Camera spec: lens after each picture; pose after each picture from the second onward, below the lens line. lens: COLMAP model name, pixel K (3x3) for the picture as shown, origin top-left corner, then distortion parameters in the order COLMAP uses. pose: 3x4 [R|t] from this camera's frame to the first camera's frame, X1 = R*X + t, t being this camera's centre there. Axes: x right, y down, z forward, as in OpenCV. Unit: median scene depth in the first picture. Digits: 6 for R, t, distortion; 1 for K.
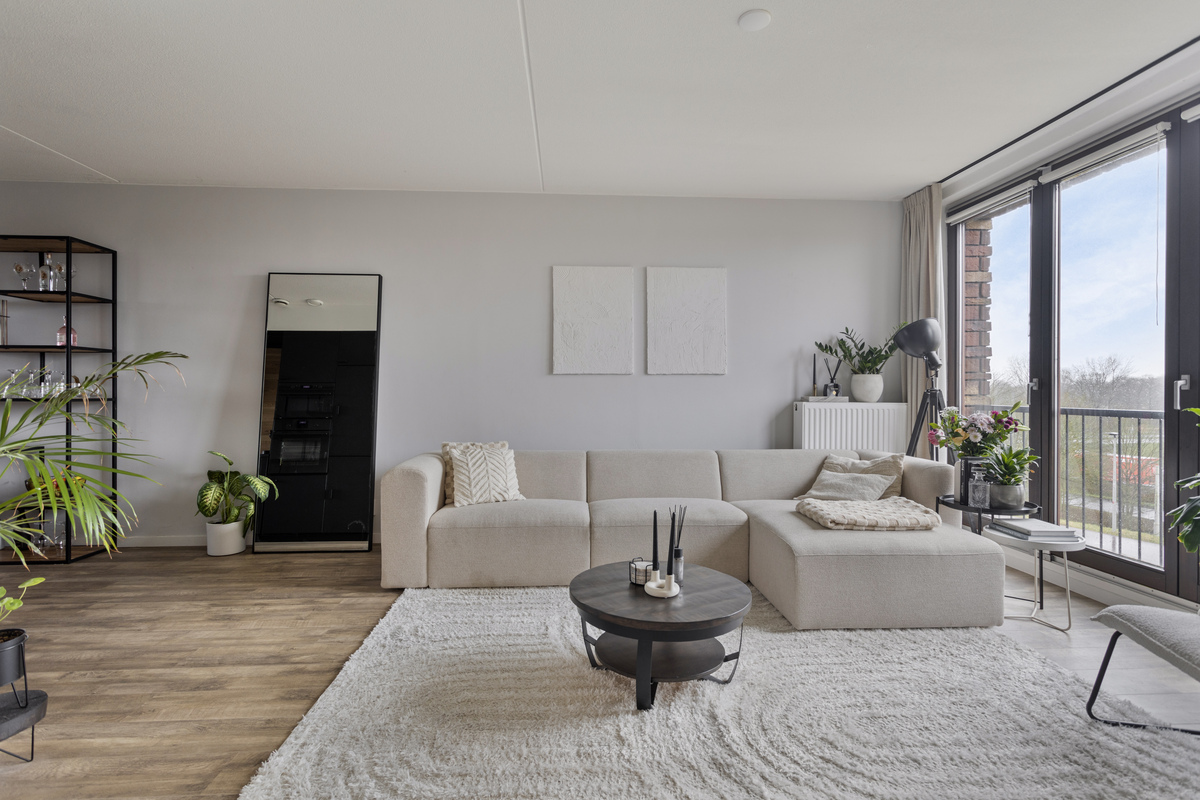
lens RADIAL K [[579.2, 0, 603.7], [0, 579.2, 395.4], [0, 0, 1]] dist [0.002128, 0.001435]
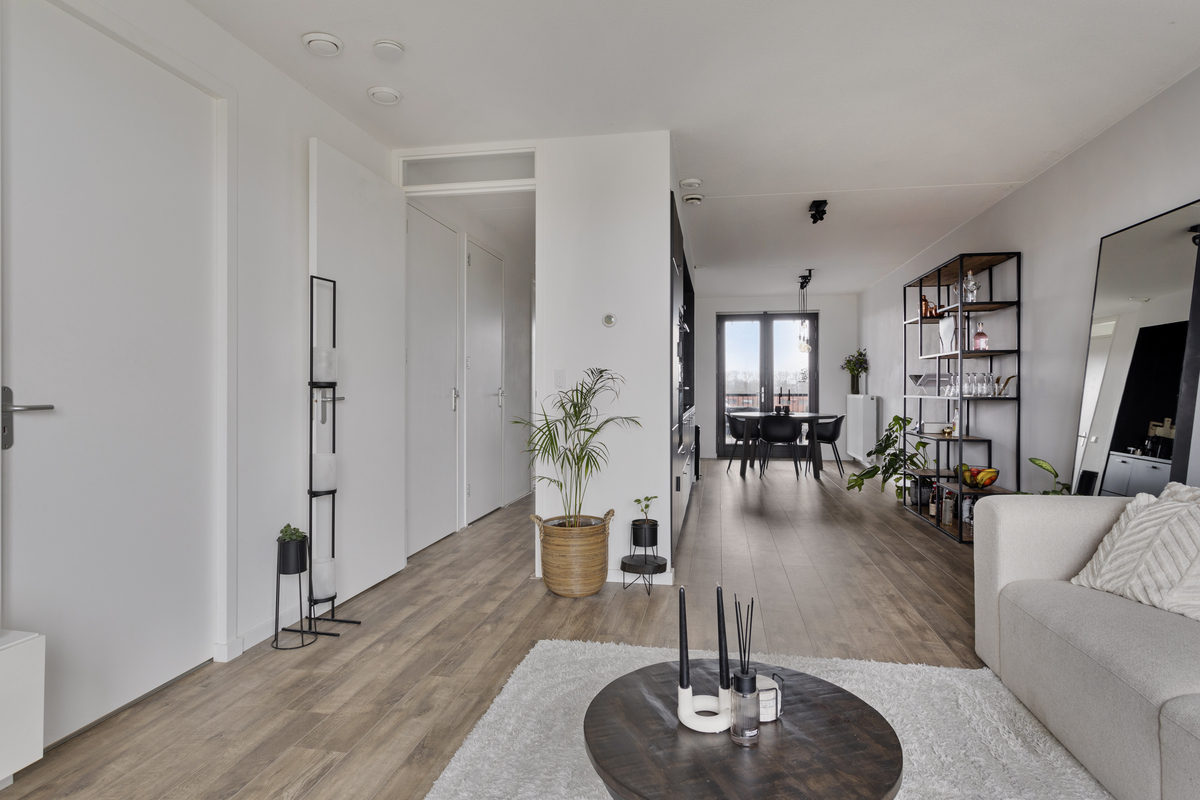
lens RADIAL K [[648.5, 0, 605.2], [0, 648.5, 389.8], [0, 0, 1]] dist [0.002319, 0.003572]
pose [[-0.235685, -0.001926, -0.971828, 0.447444], [-0.008244, 0.999966, 0.000018, -0.004529], [0.971794, 0.008016, -0.235693, 0.591632]]
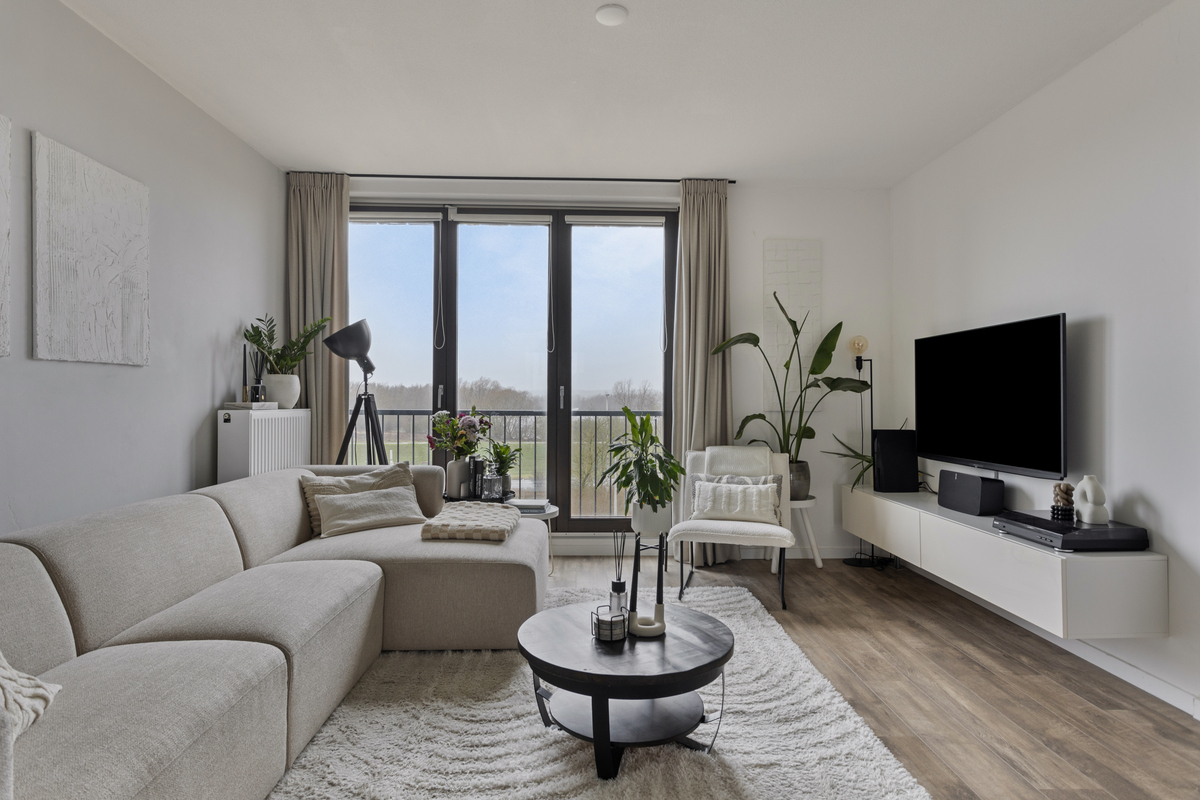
lens RADIAL K [[648.5, 0, 596.0], [0, 648.5, 398.5], [0, 0, 1]] dist [0.002319, 0.003572]
pose [[0.035983, -0.003492, 0.999346, -0.487288], [0.001617, 0.999993, 0.003436, -0.005767], [-0.999351, 0.001493, 0.035988, 0.582332]]
